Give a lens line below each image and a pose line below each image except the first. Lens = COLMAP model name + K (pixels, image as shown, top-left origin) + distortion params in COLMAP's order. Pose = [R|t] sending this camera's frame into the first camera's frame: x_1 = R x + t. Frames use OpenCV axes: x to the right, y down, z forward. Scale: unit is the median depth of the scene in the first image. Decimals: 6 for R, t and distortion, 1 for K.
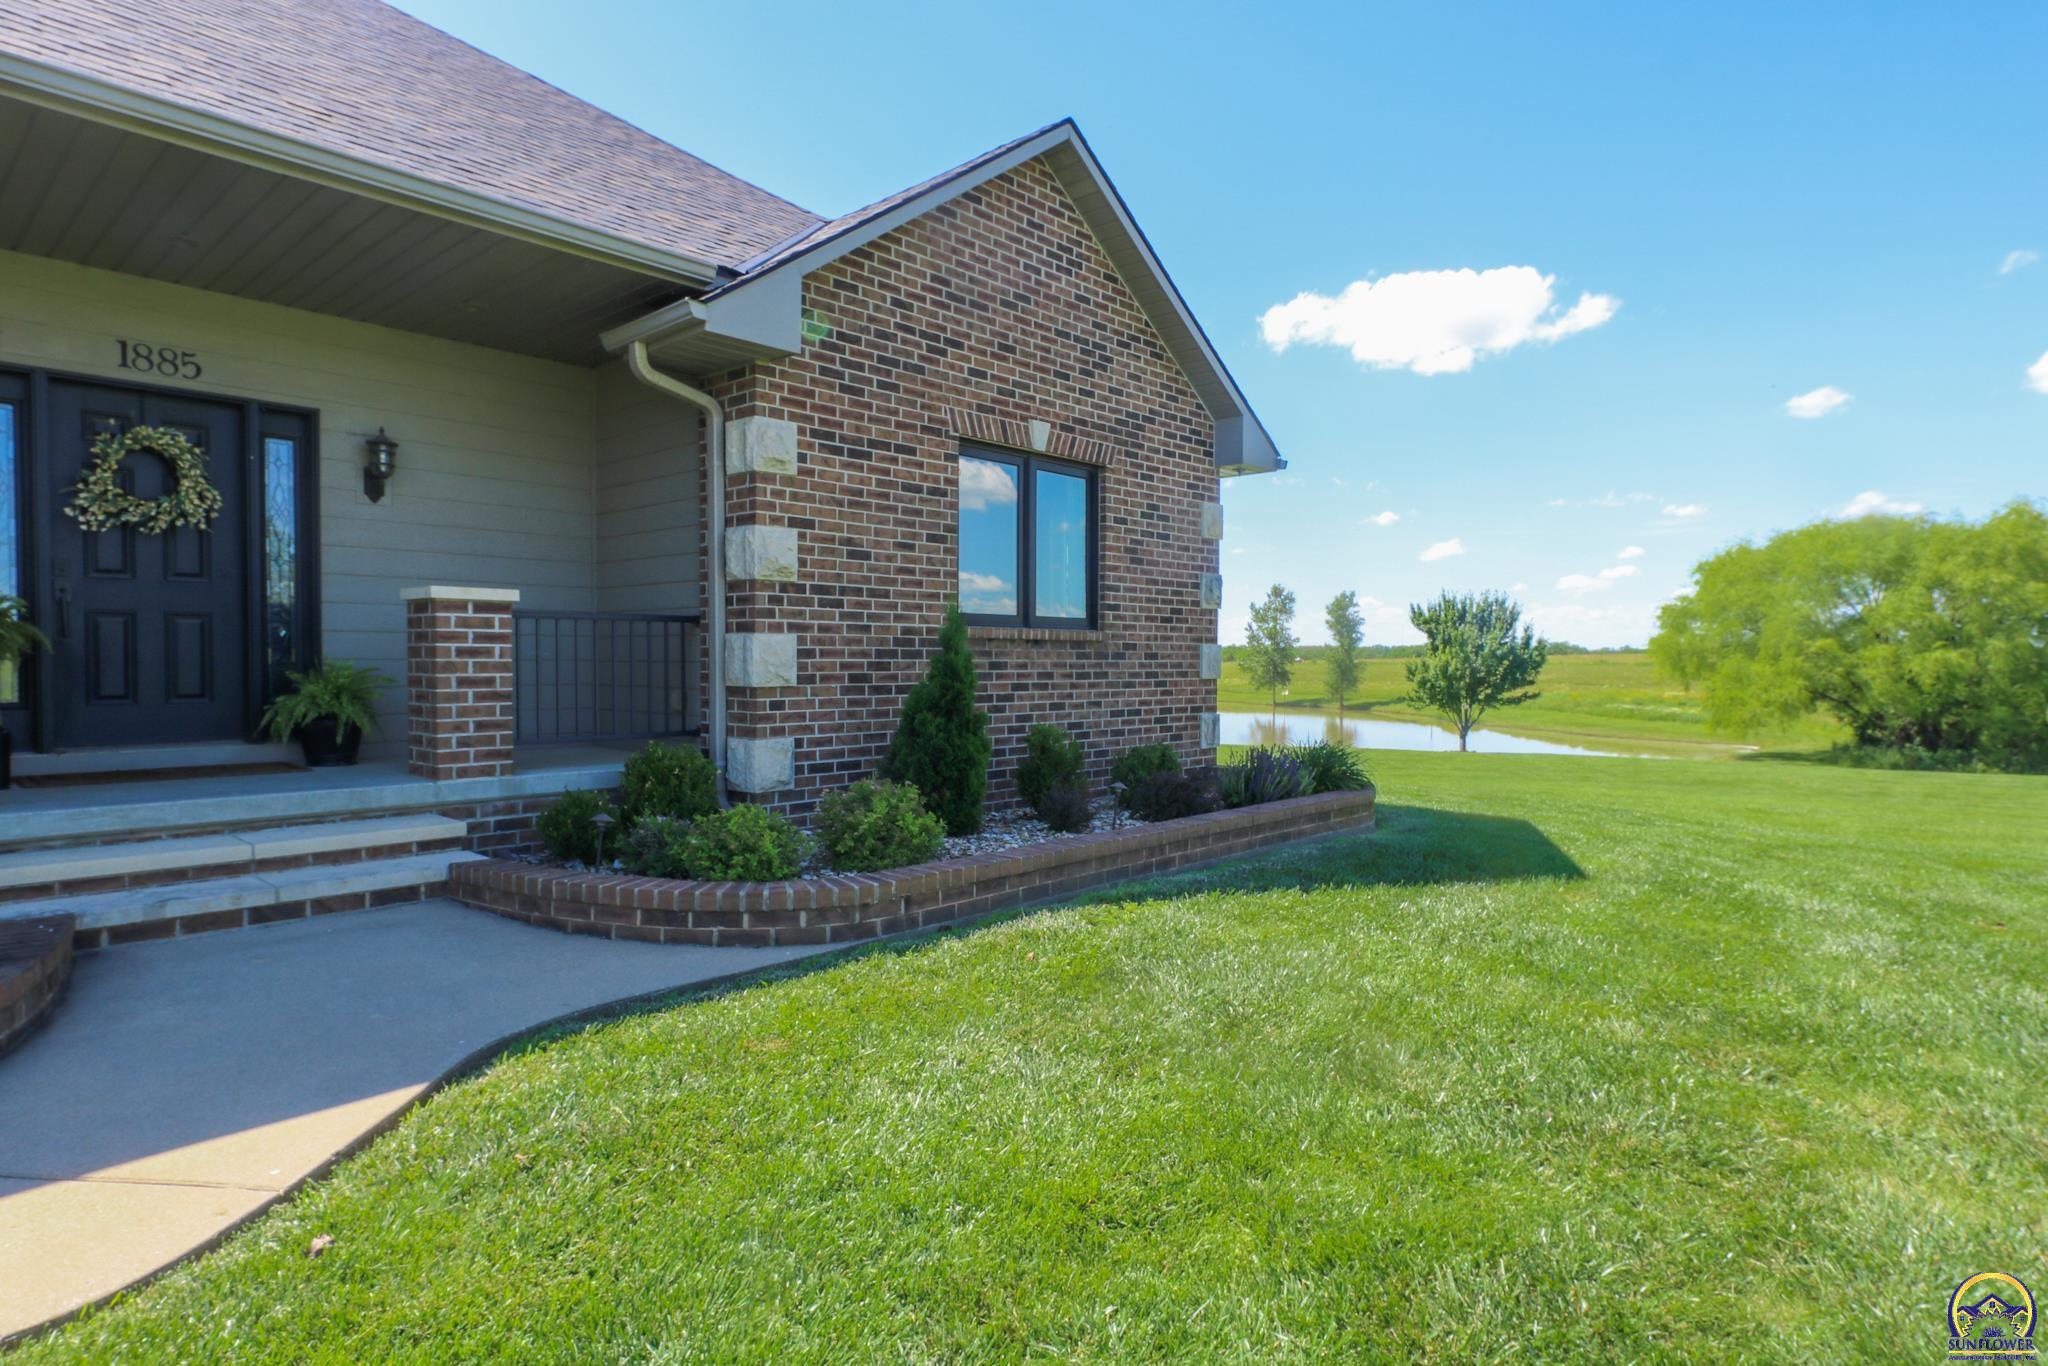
lens RADIAL K [[1142.3, 0, 1035.1], [0, 1142.3, 686.0], [0, 0, 1]] dist [0.004246, -0.001313]
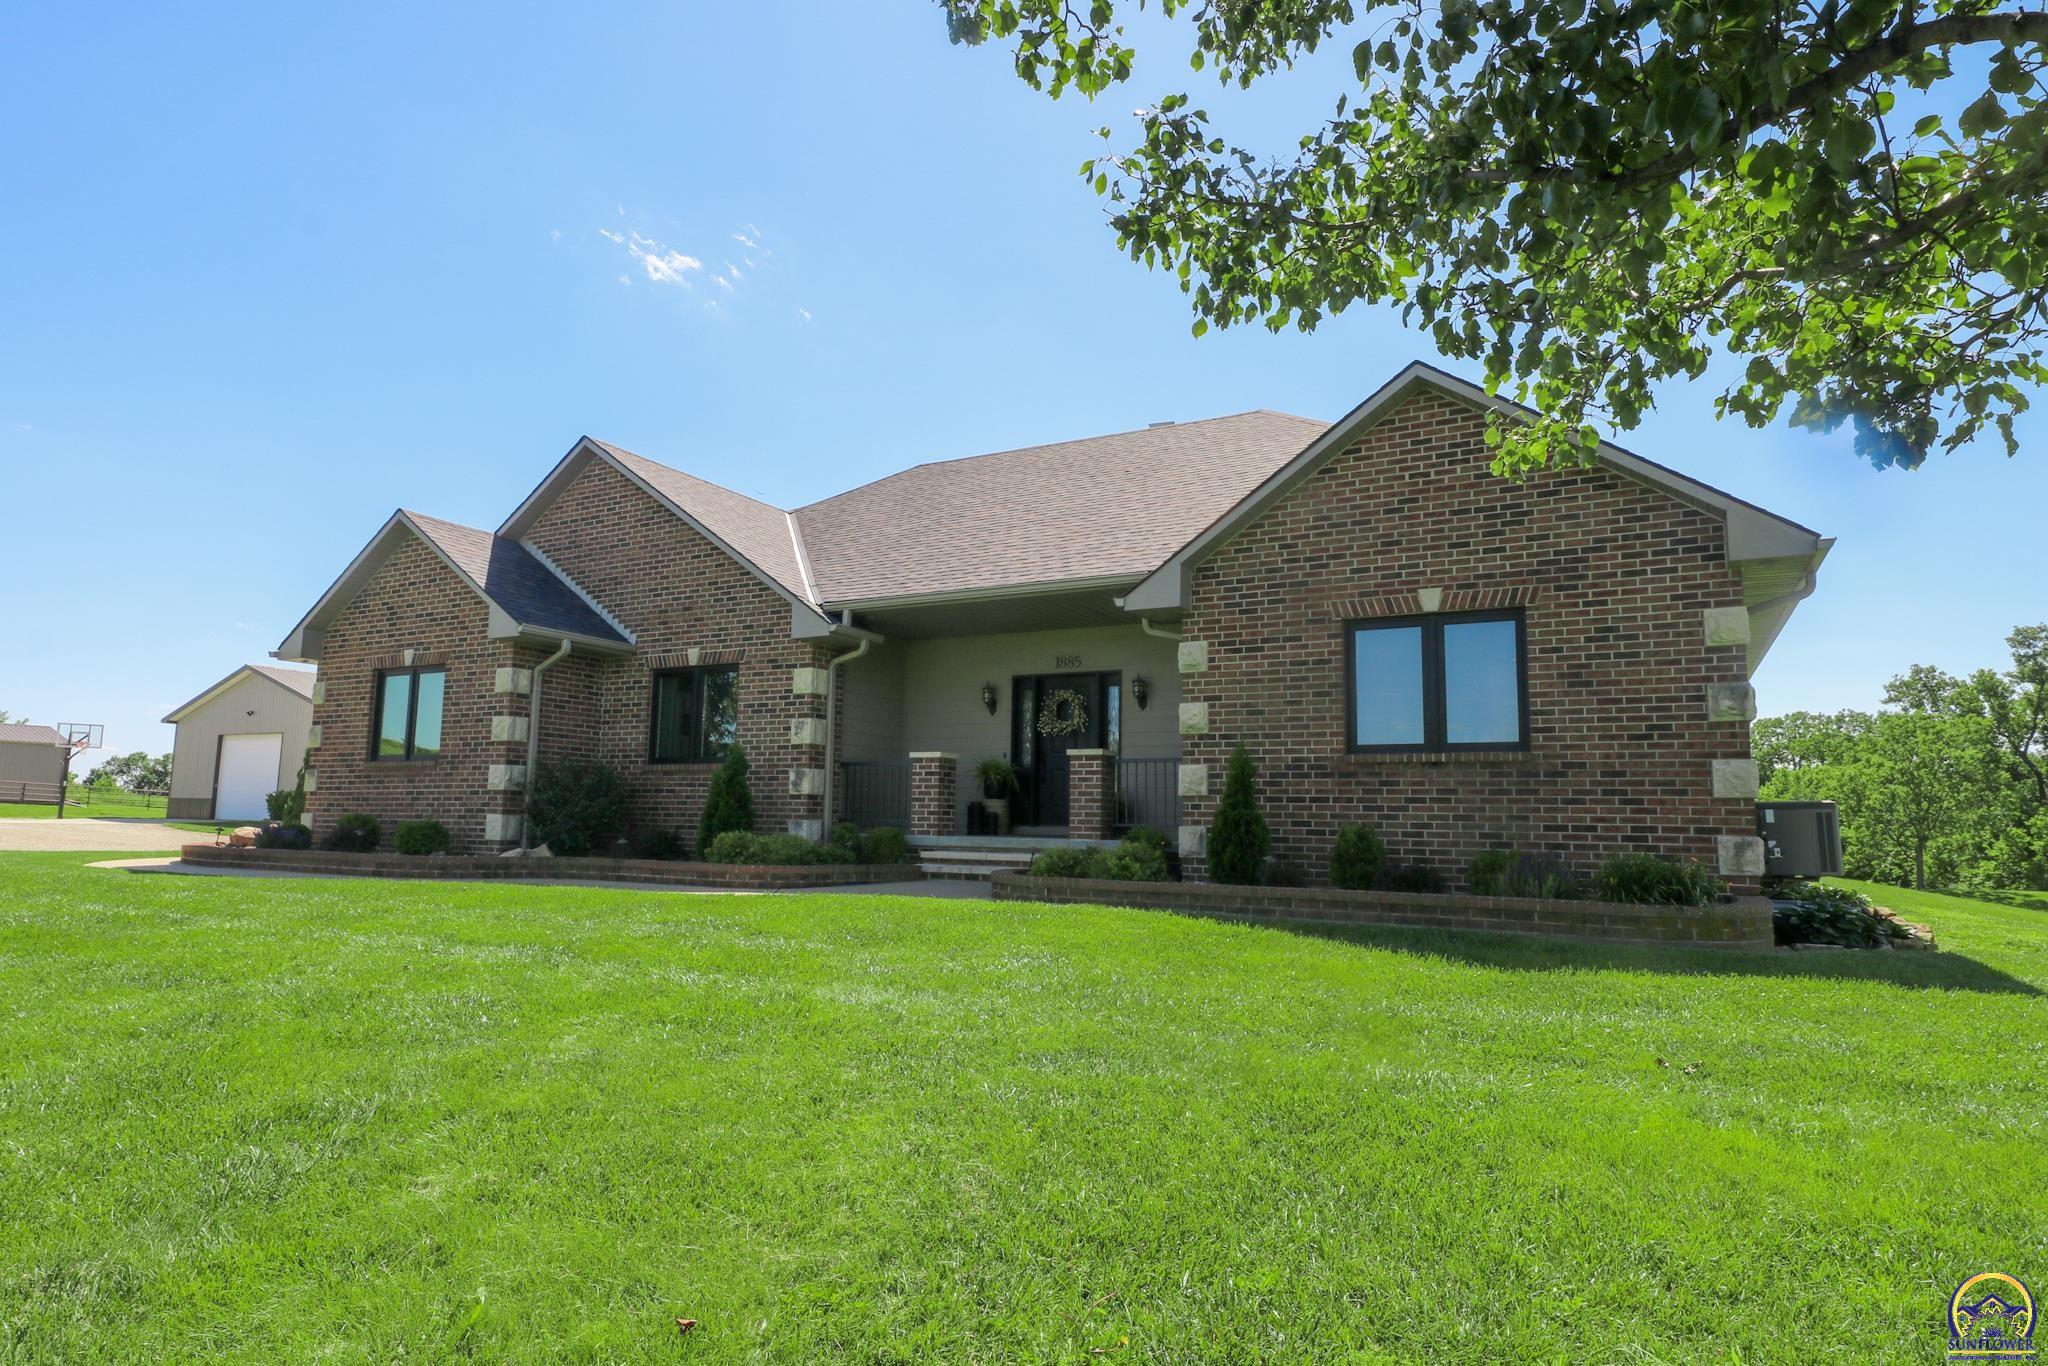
lens RADIAL K [[1142.3, 0, 1015.9], [0, 1142.3, 676.8], [0, 0, 1]] dist [0.004246, -0.001313]
pose [[0.218174, -0.126238, -0.967711, 1.386758], [-0.040060, 0.989604, -0.138125, 0.071139], [0.975087, 0.068902, 0.210849, 0.368836]]
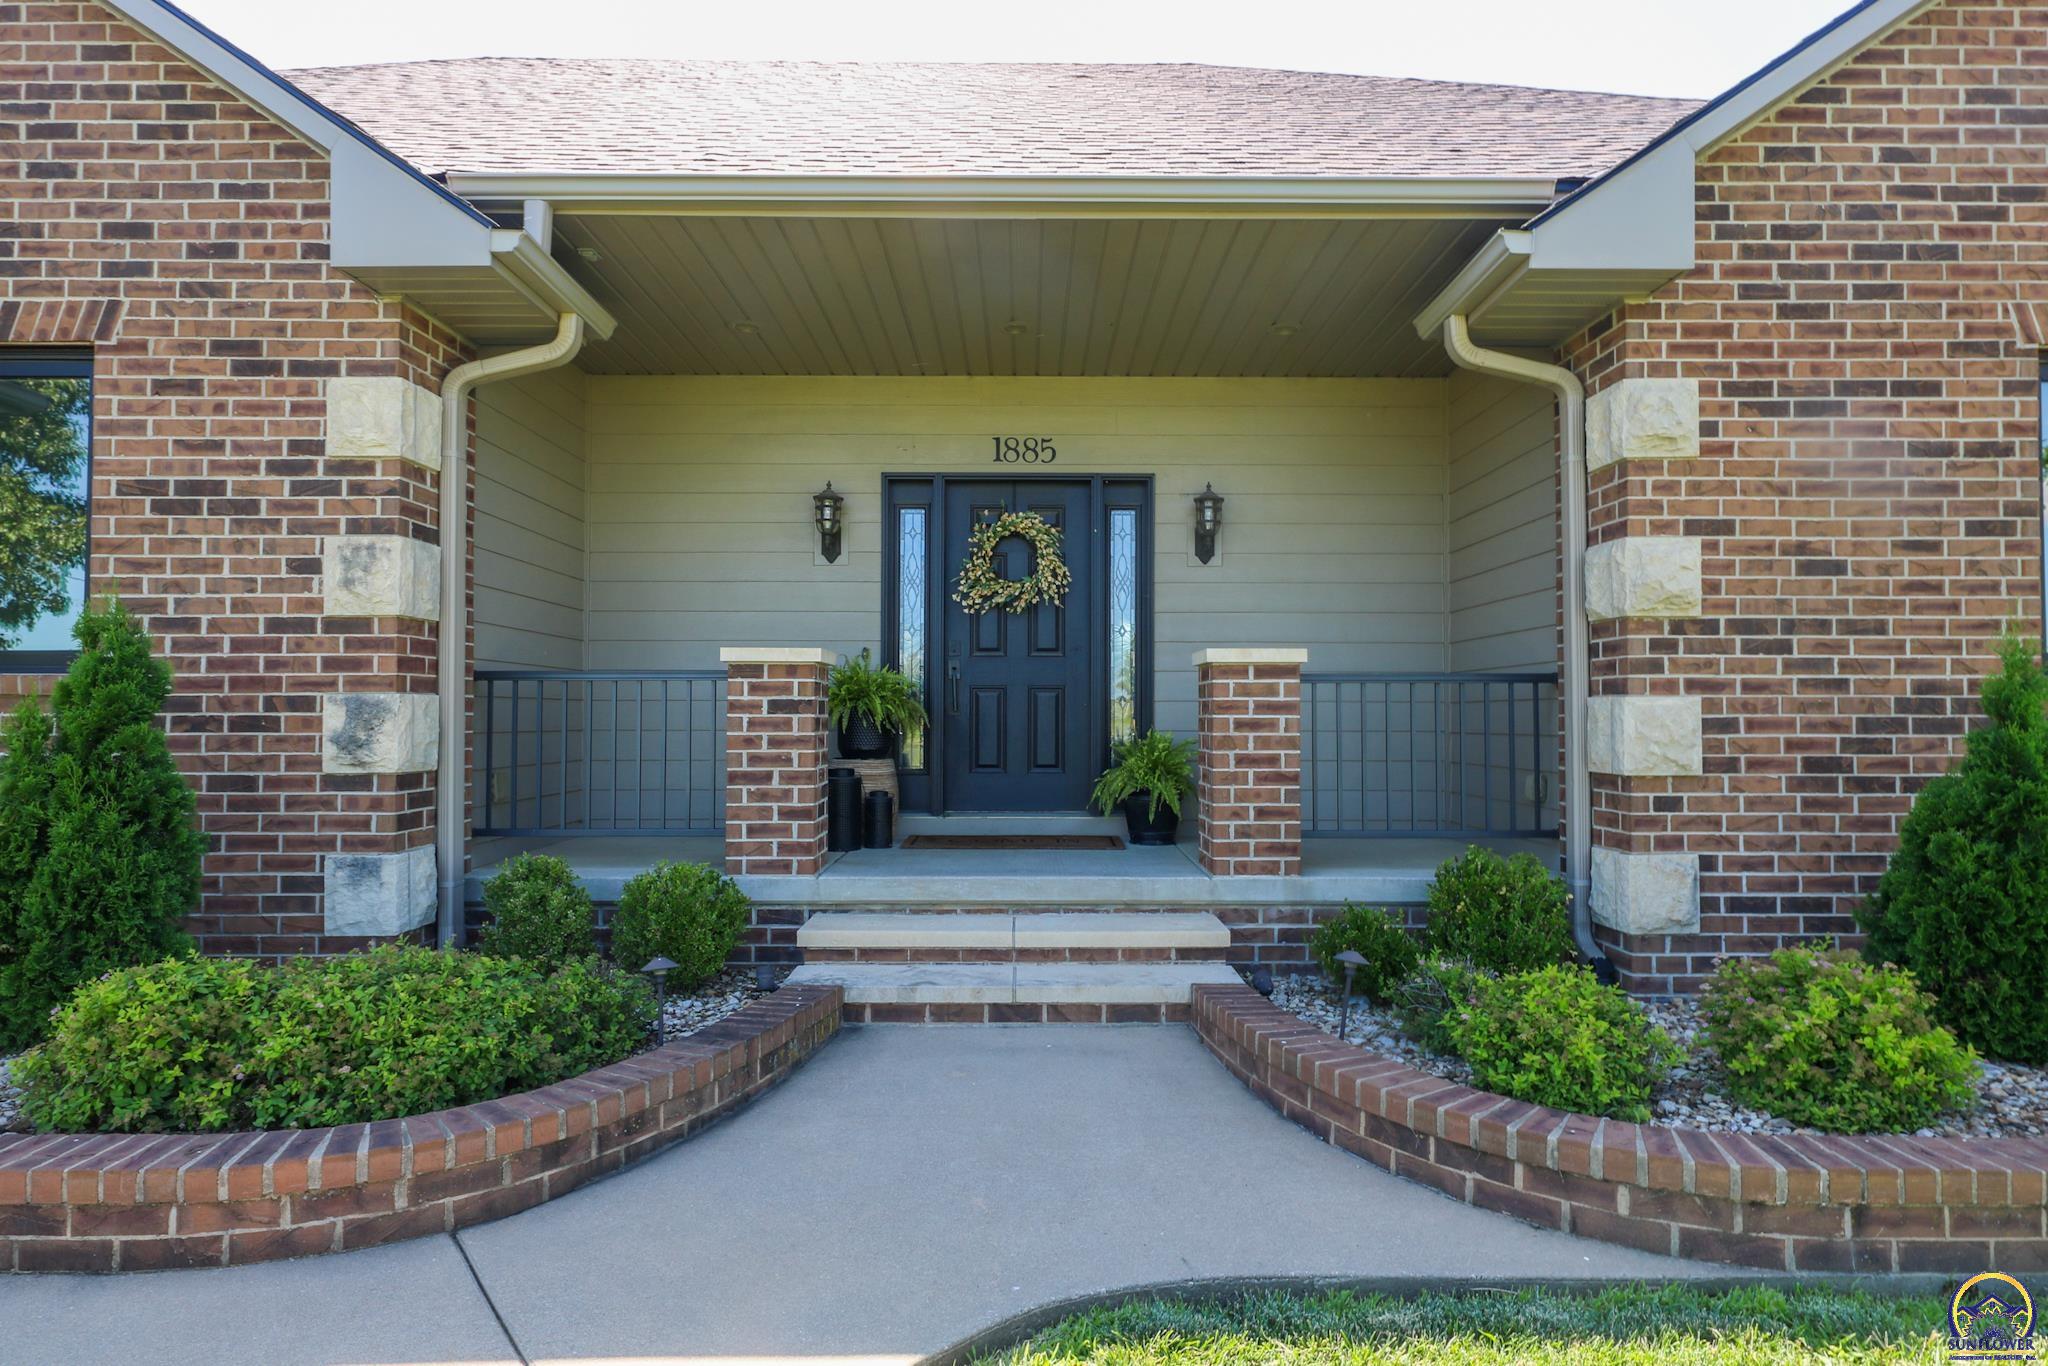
lens RADIAL K [[1142.3, 0, 1024.7], [0, 1142.3, 688.4], [0, 0, 1]] dist [0.004246, -0.001313]
pose [[0.670522, -0.021923, -0.741565, 0.017890], [-0.016174, 0.998894, -0.044156, -0.014736], [0.741713, 0.041601, 0.669426, 0.275909]]
